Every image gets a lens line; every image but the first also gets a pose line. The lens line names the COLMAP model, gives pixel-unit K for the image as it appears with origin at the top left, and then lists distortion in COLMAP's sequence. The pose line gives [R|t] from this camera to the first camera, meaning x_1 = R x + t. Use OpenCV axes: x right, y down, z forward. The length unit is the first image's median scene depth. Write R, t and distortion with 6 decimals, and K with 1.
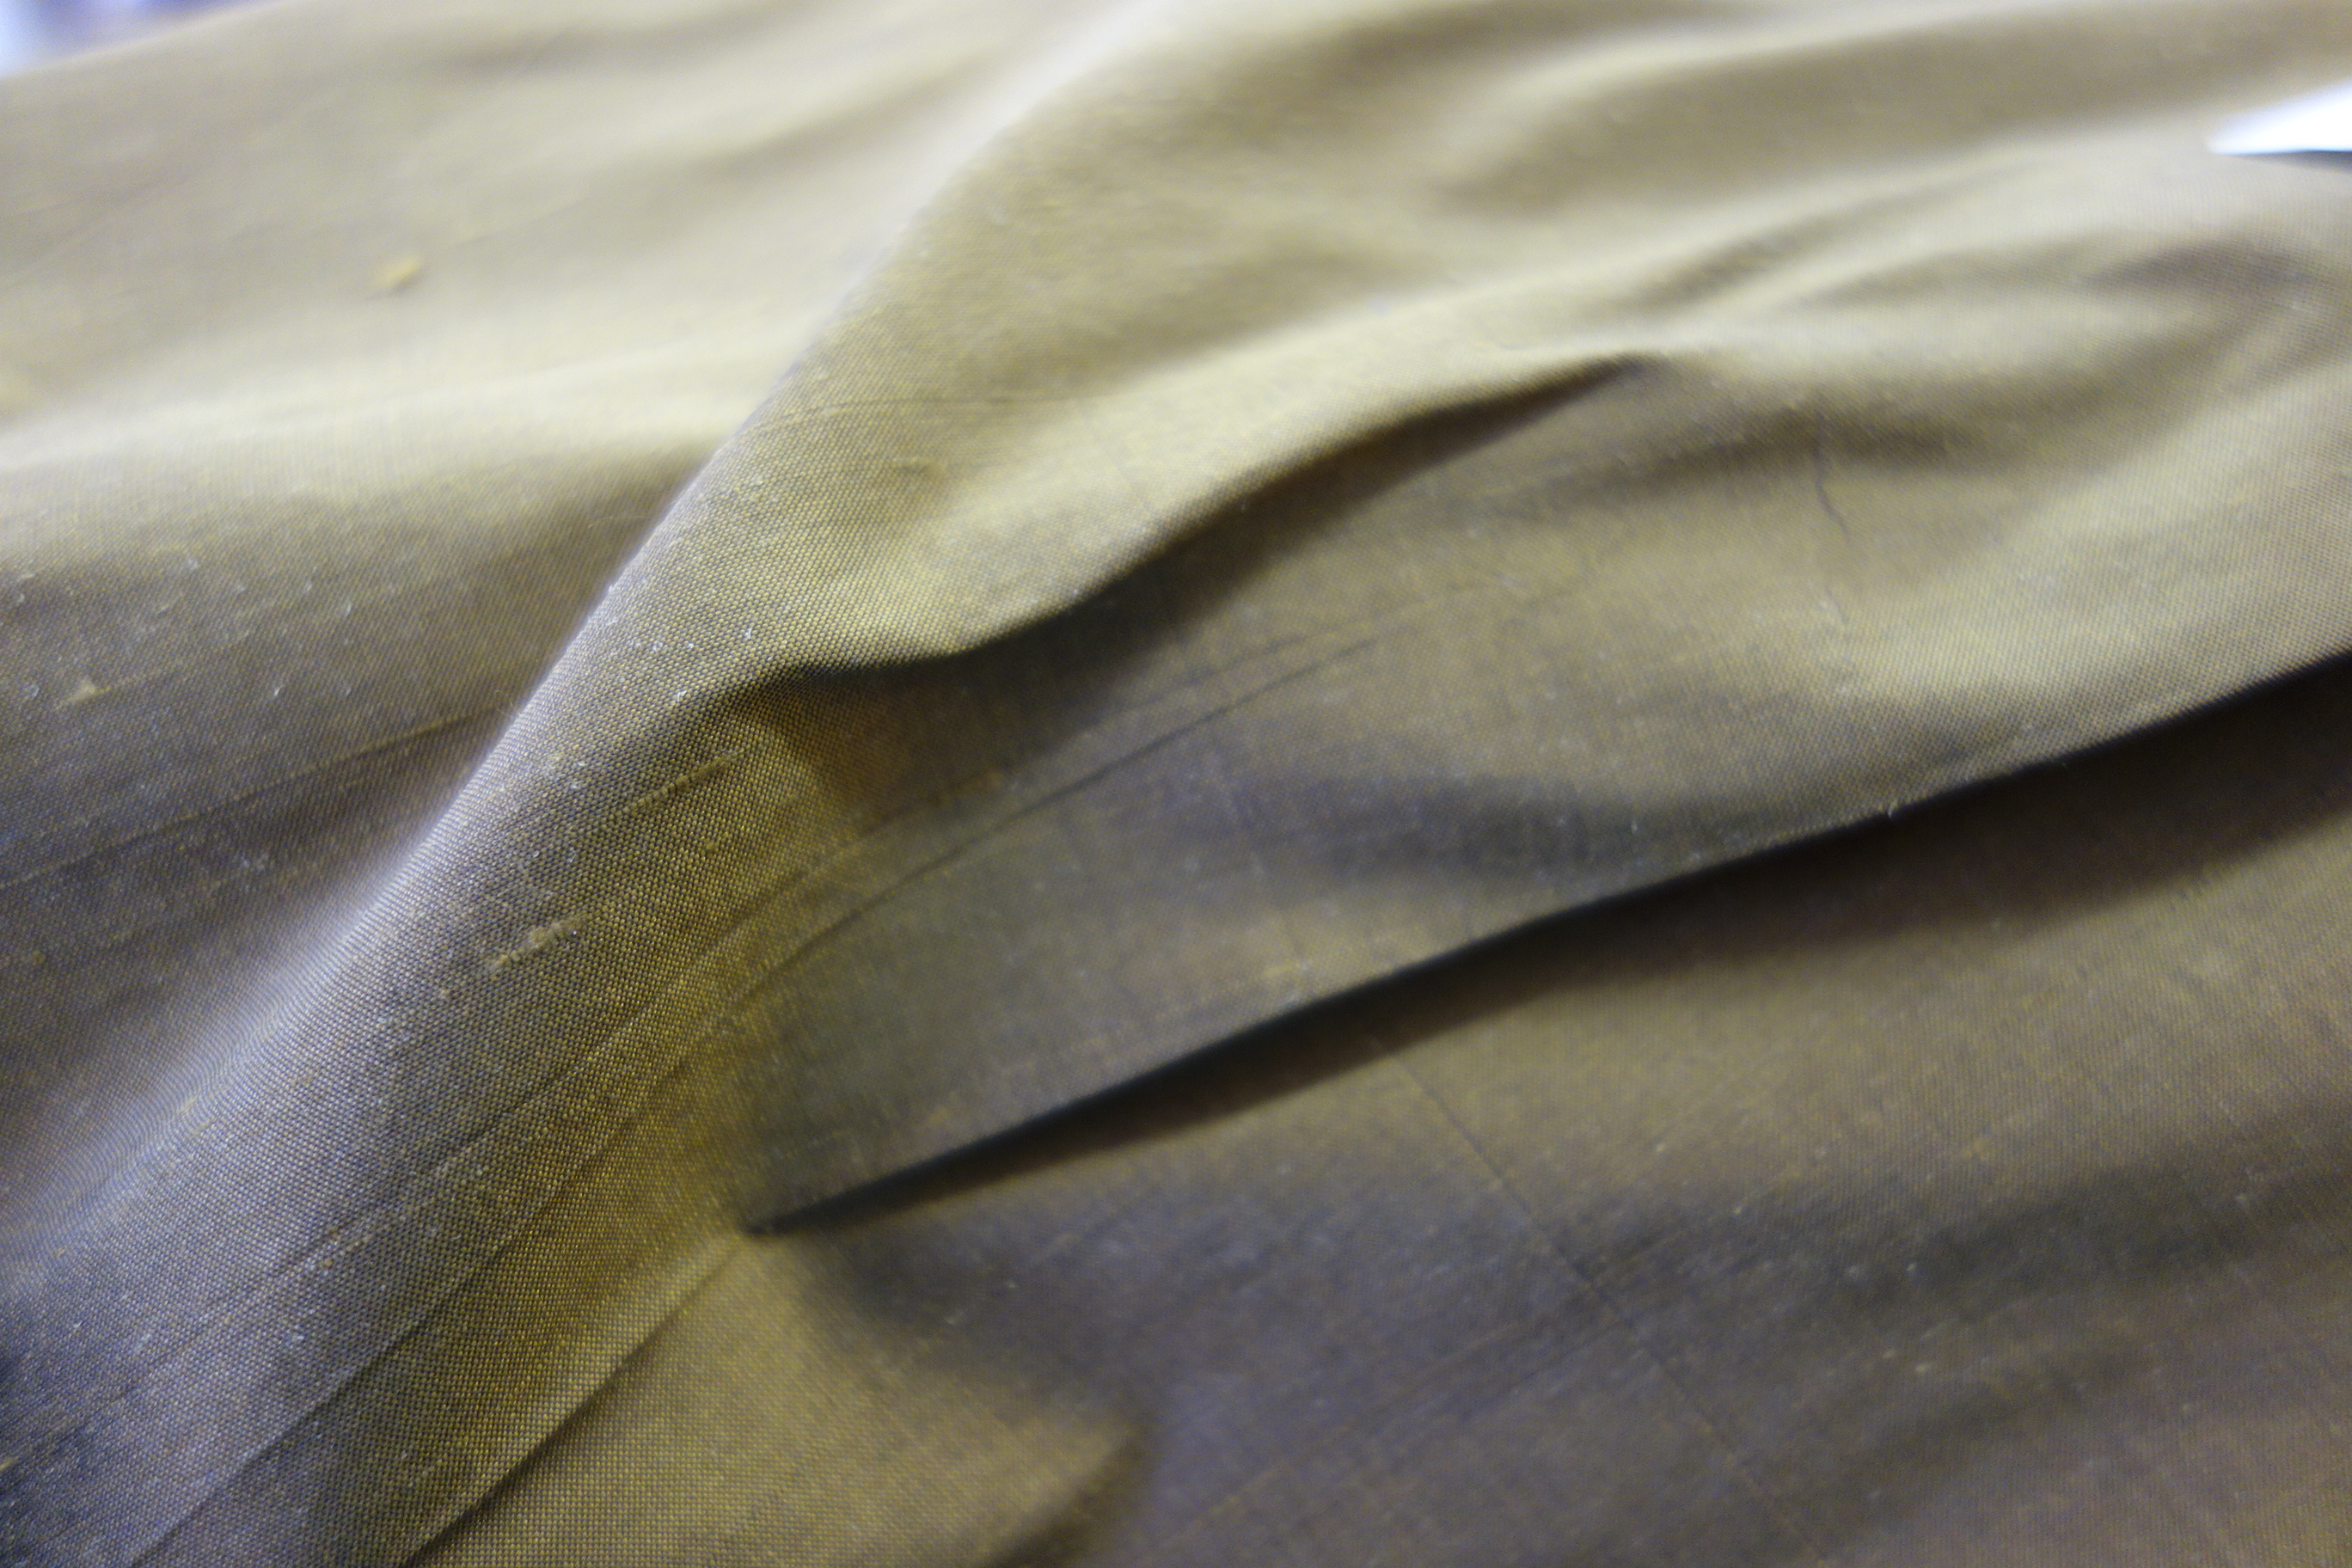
lens RADIAL K [[1874.4, 0, 1182.2], [0, 1874.4, 787.0], [0, 0, 1]] dist [0.015957, -0.019334]
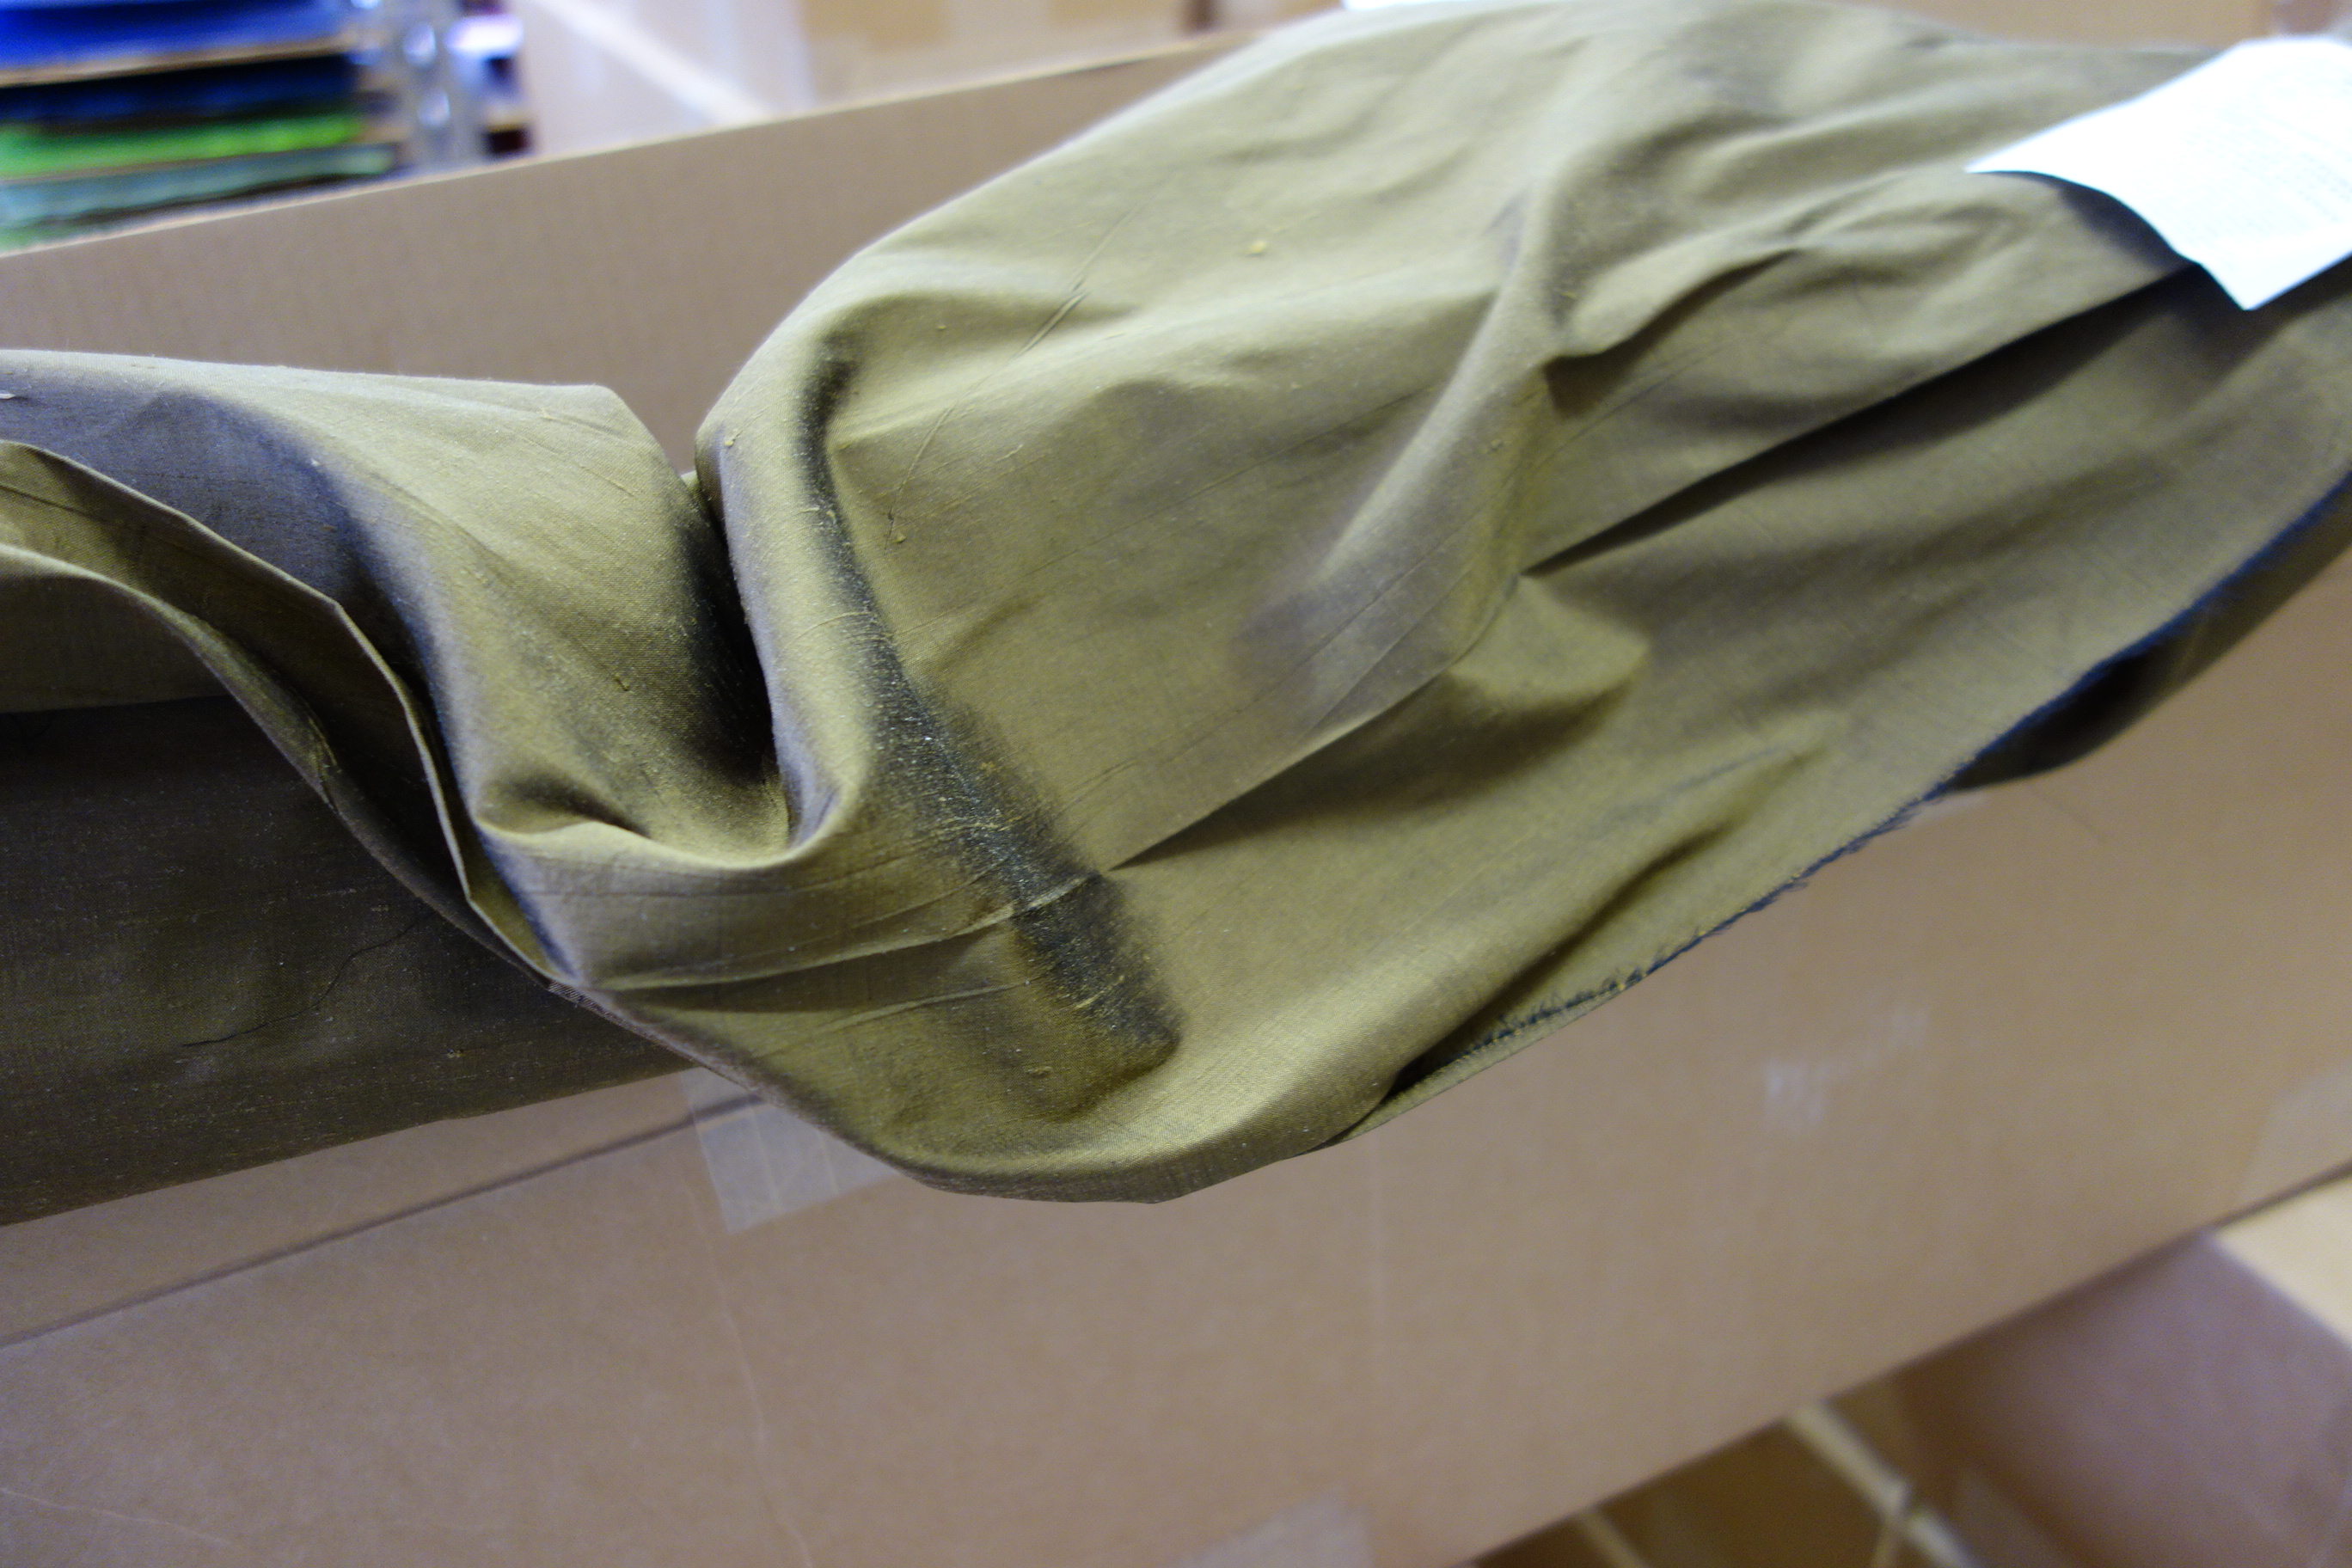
lens RADIAL K [[1874.4, 0, 1170.6], [0, 1874.4, 781.5], [0, 0, 1]] dist [0.015957, -0.019334]
pose [[0.987376, -0.076773, 0.138547, -1.170572], [0.080032, 0.996628, -0.018096, 0.563973], [-0.136690, 0.028956, 0.990191, -1.712175]]
